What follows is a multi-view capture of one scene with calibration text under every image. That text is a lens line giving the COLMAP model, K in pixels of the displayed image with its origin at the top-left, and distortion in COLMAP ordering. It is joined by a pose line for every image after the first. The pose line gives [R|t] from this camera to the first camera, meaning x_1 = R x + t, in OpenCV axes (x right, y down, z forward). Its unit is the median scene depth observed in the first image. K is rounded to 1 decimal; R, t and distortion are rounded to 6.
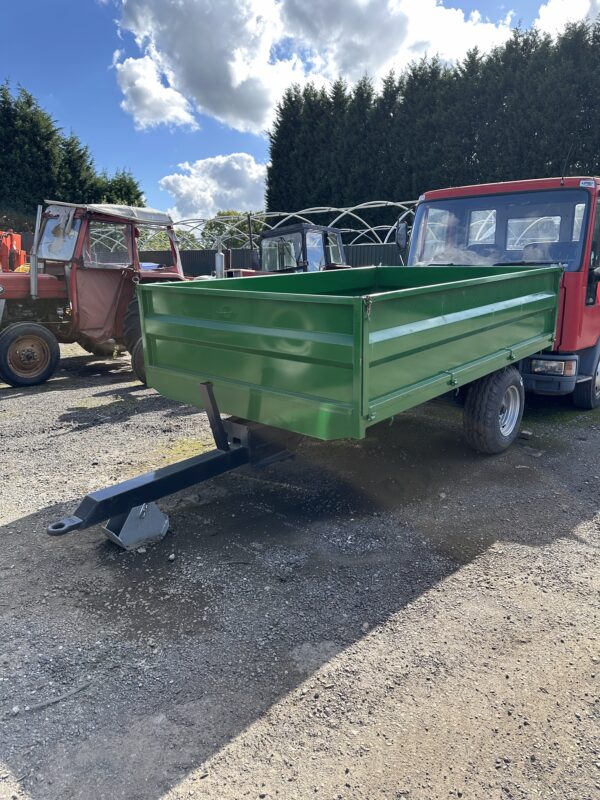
lens RADIAL K [[562.6, 0, 300.0], [0, 562.6, 400.0], [0, 0, 1]] dist [0.048787, -0.055444]
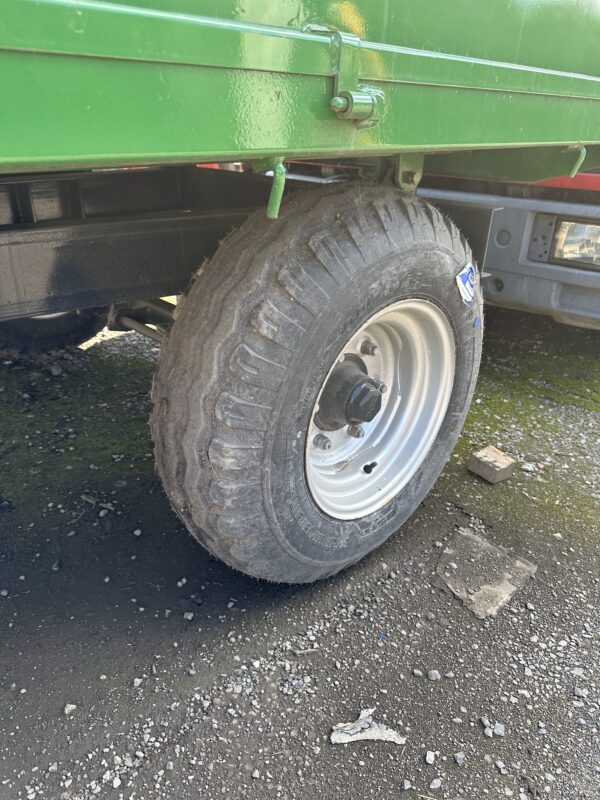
lens RADIAL K [[562.6, 0, 300.0], [0, 562.6, 400.0], [0, 0, 1]] dist [0.048787, -0.055444]
pose [[0.995076, 0.075089, -0.064700, 0.412324], [-0.061641, 0.979981, 0.189310, -0.031809], [0.077620, -0.184389, 0.979783, 0.918462]]
